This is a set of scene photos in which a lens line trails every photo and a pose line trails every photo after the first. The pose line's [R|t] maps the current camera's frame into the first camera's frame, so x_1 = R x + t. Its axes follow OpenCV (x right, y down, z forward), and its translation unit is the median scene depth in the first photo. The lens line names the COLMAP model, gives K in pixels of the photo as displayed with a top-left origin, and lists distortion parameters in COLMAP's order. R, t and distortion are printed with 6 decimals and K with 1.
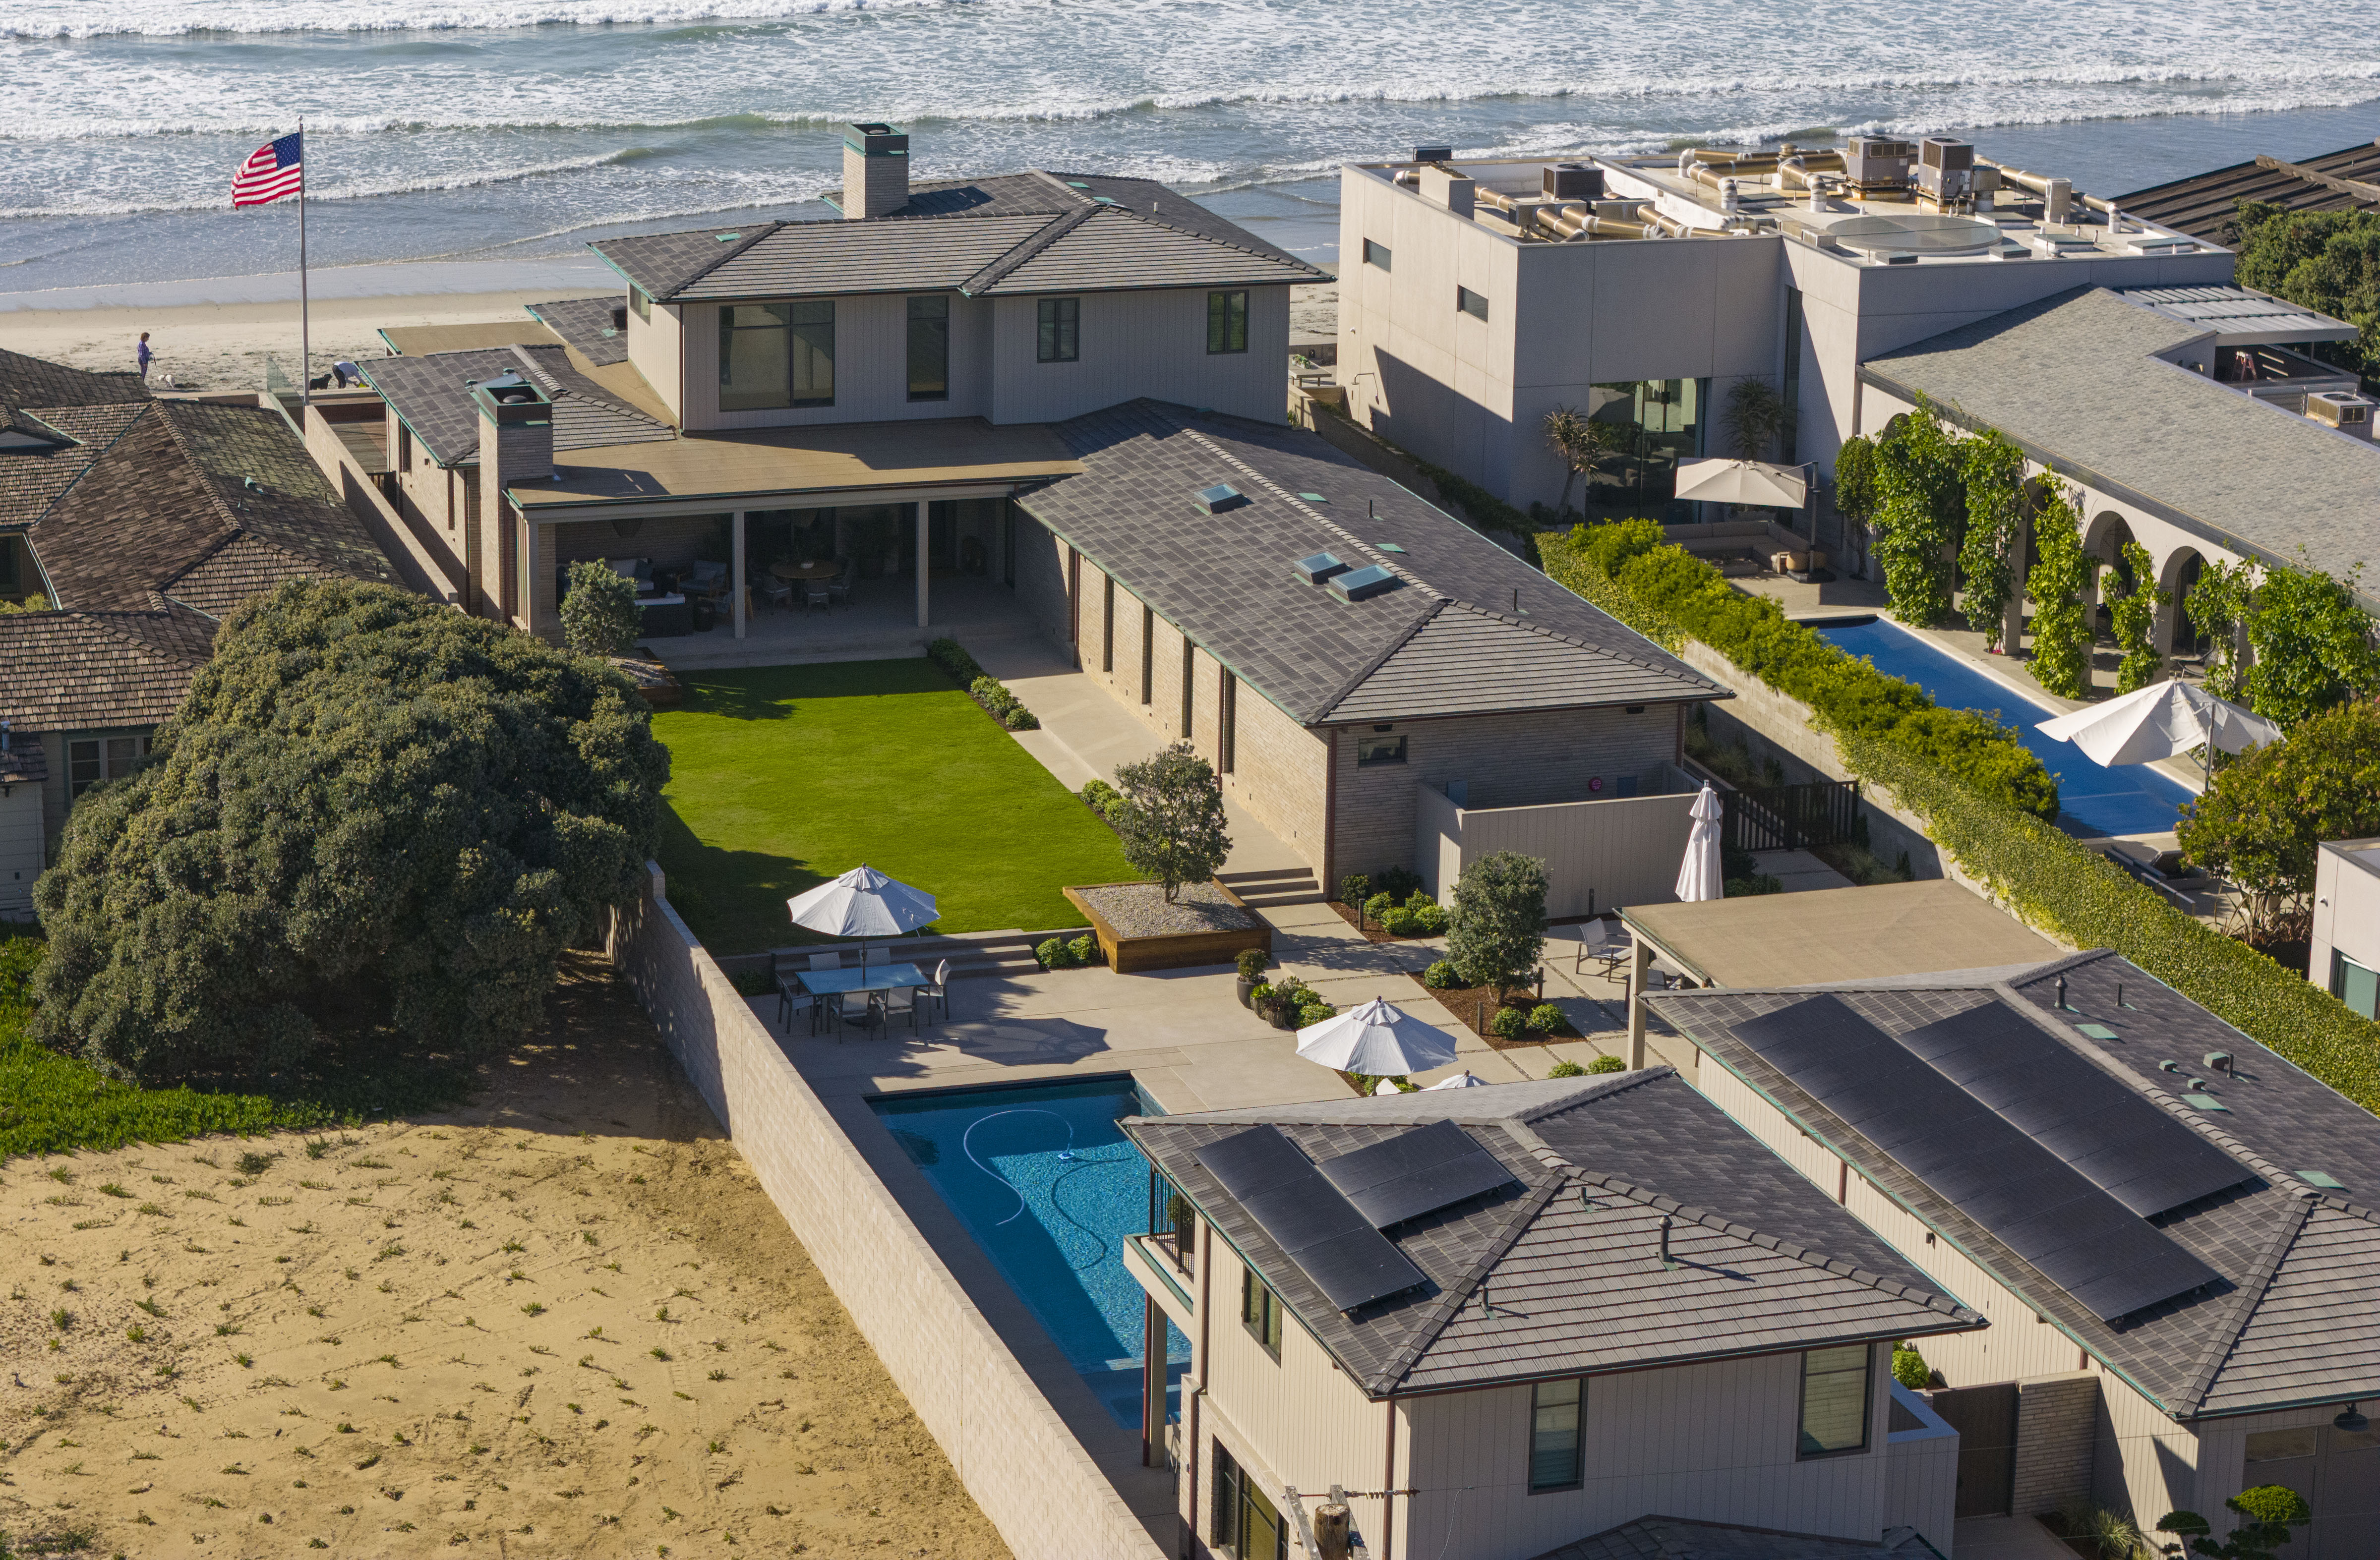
lens RADIAL K [[5020.7, 0, 1189.7], [0, 5020.7, 773.7], [0, 0, 1]] dist [-0.166606, 0.000000]
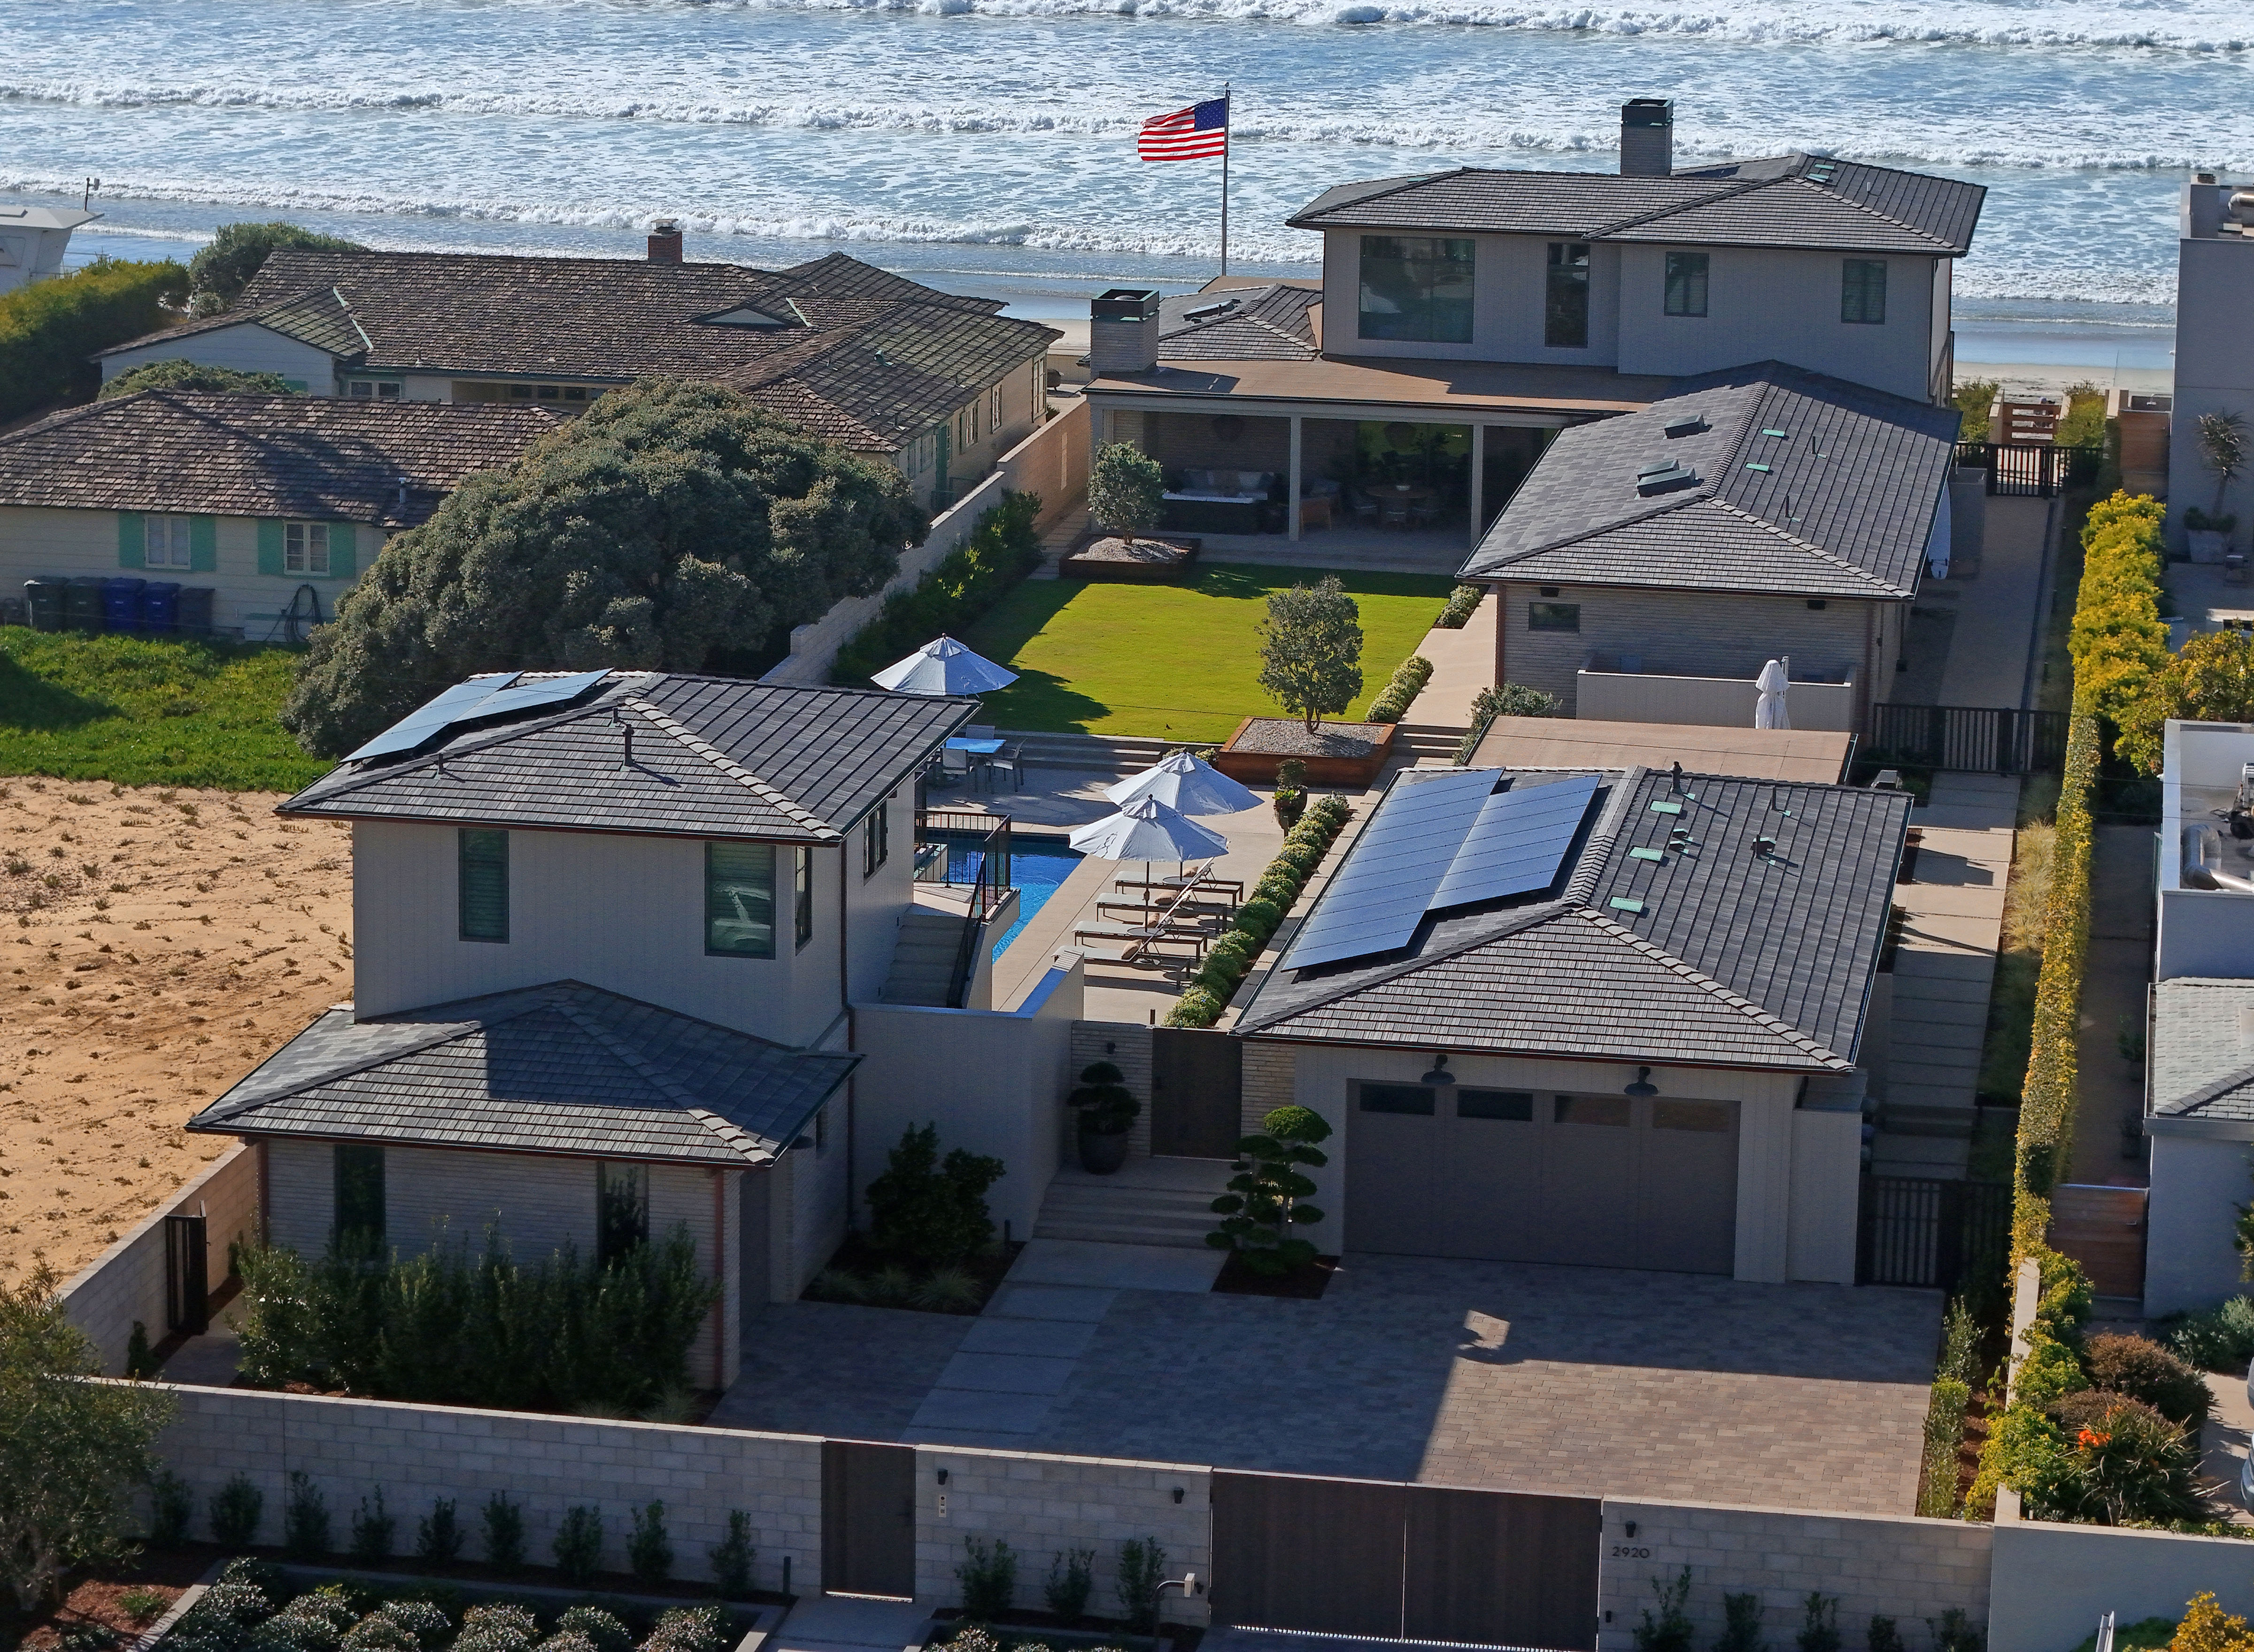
lens RADIAL K [[5672.4, 0, 1125.2], [0, 5672.4, 827.1], [0, 0, 1]] dist [0.001878, 0.000000]
pose [[0.879269, 0.100058, -0.465697, 0.495626], [-0.131172, 0.990749, -0.034793, 0.088302], [0.457908, 0.091679, 0.884260, -0.053134]]
